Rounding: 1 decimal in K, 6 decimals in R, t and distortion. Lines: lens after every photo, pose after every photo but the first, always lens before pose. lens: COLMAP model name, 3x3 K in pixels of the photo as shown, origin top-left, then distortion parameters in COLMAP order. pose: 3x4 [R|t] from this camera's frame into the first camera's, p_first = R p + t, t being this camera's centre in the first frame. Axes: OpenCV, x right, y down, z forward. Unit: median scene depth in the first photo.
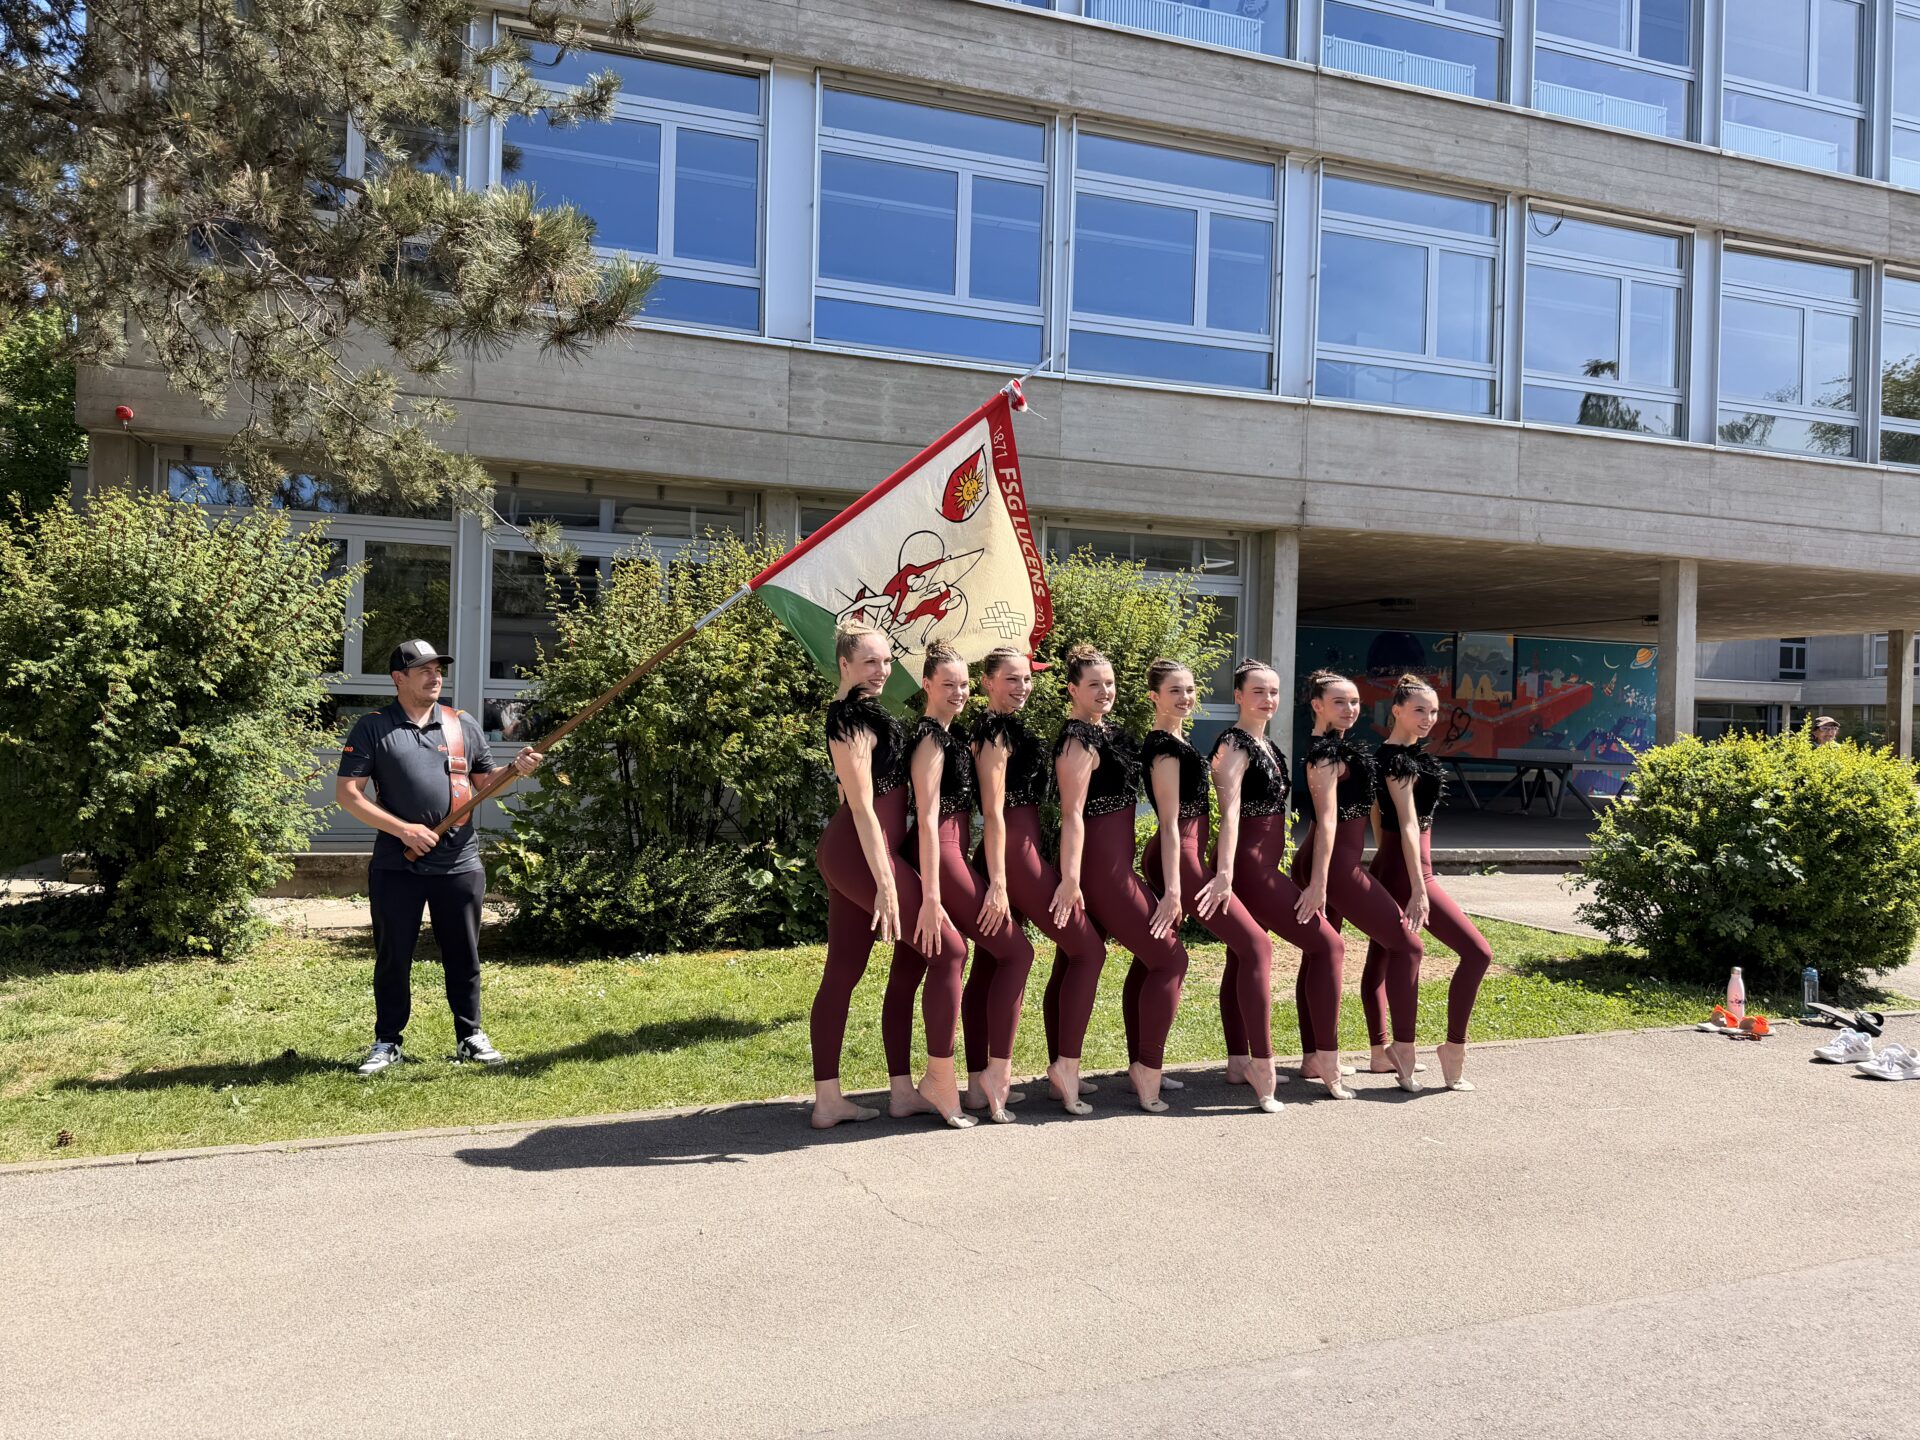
lens RADIAL K [[1345.4, 0, 960.0], [0, 1345.4, 720.0], [0, 0, 1]] dist [0.009046, -0.003094]
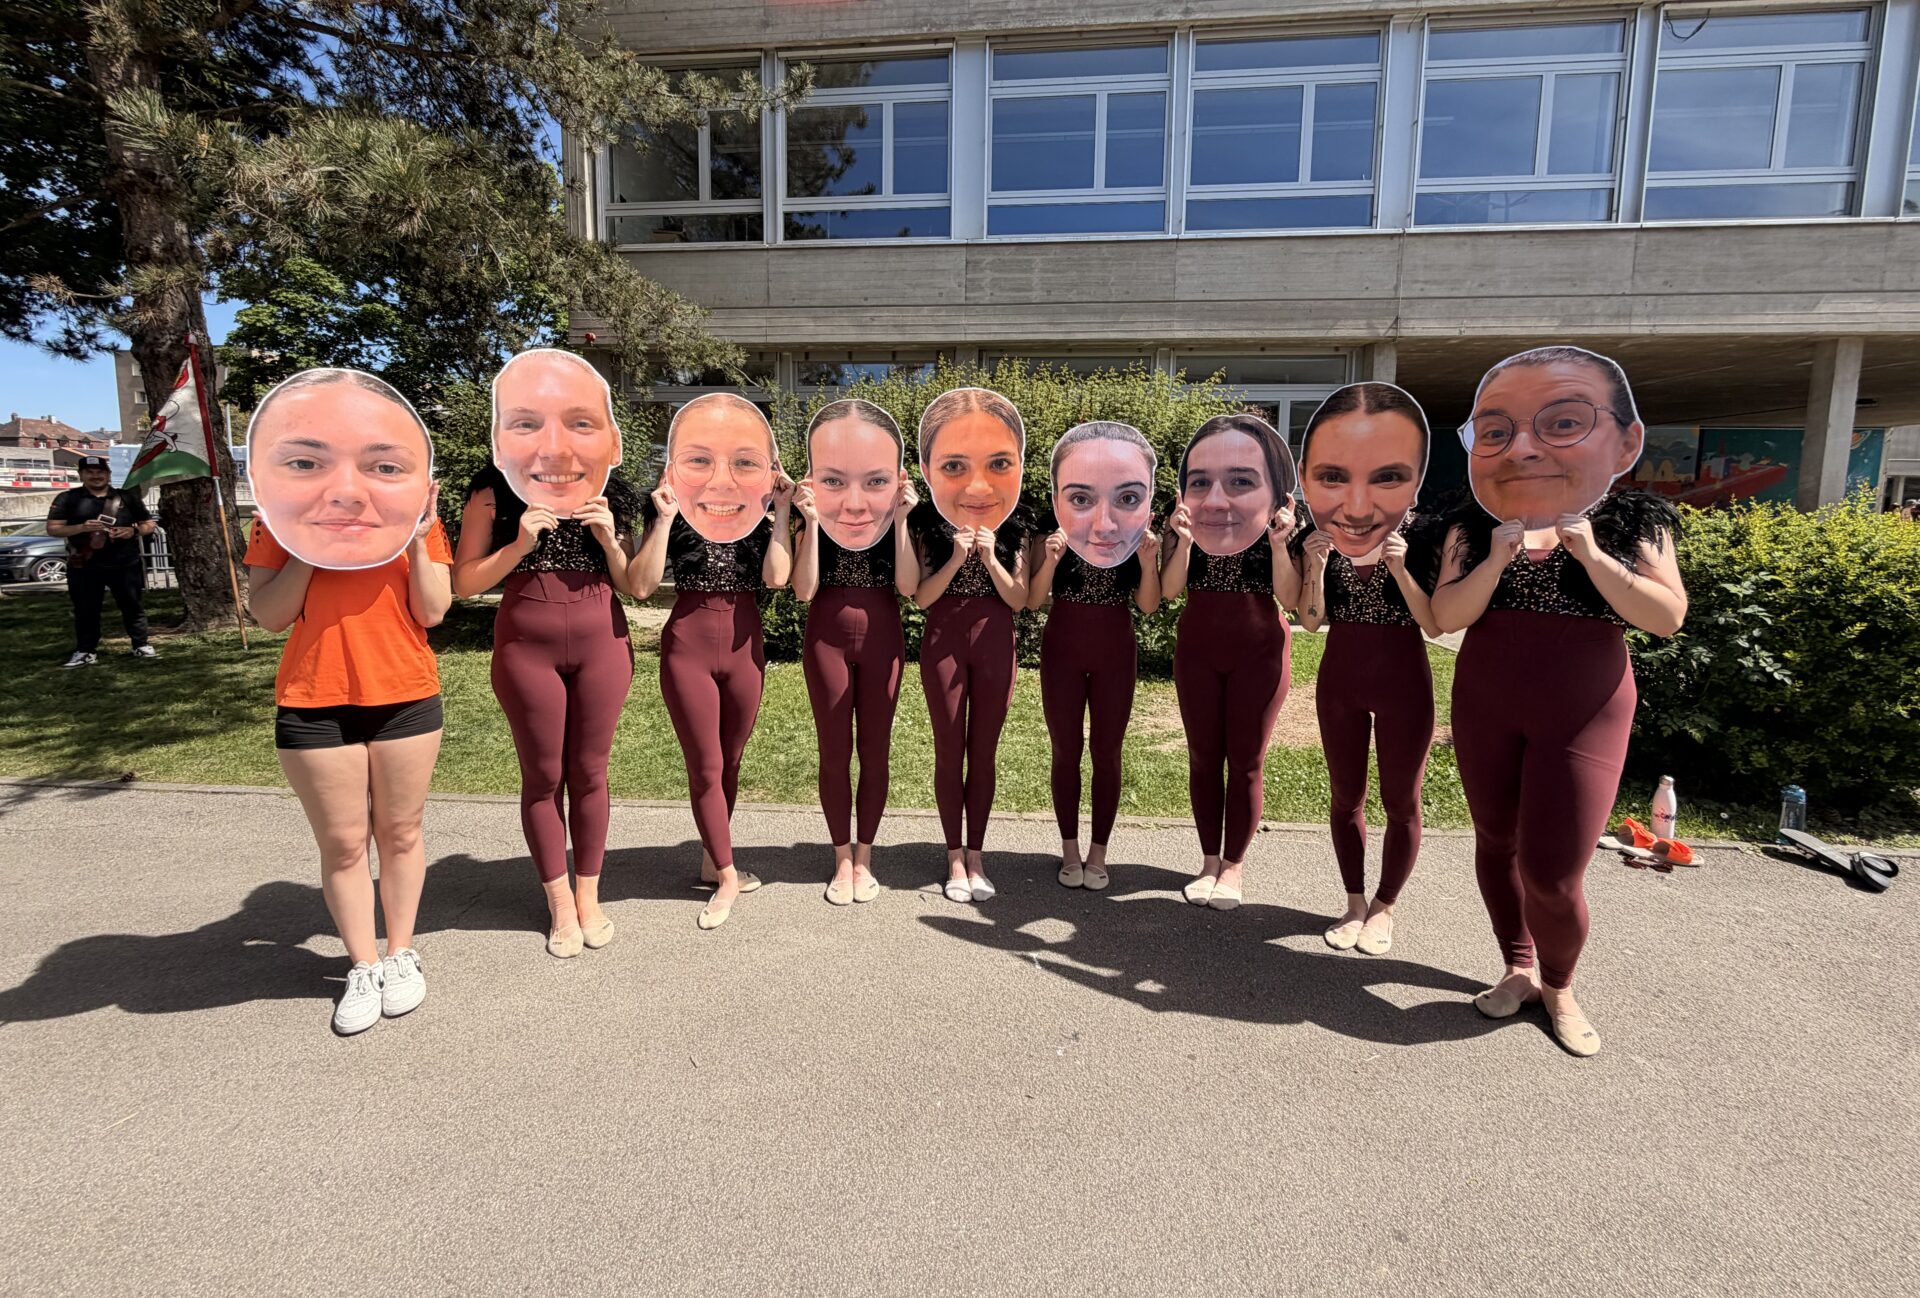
lens RADIAL K [[758.2, 0, 957.5], [0, 758.2, 571.5], [0, 0, 1]] dist [-0.000407, 0.000225]
pose [[0.908679, 0.027296, -0.416603, 0.196747], [0.009245, 0.996300, 0.085443, 0.004395], [0.417394, -0.081492, 0.905064, 0.209071]]
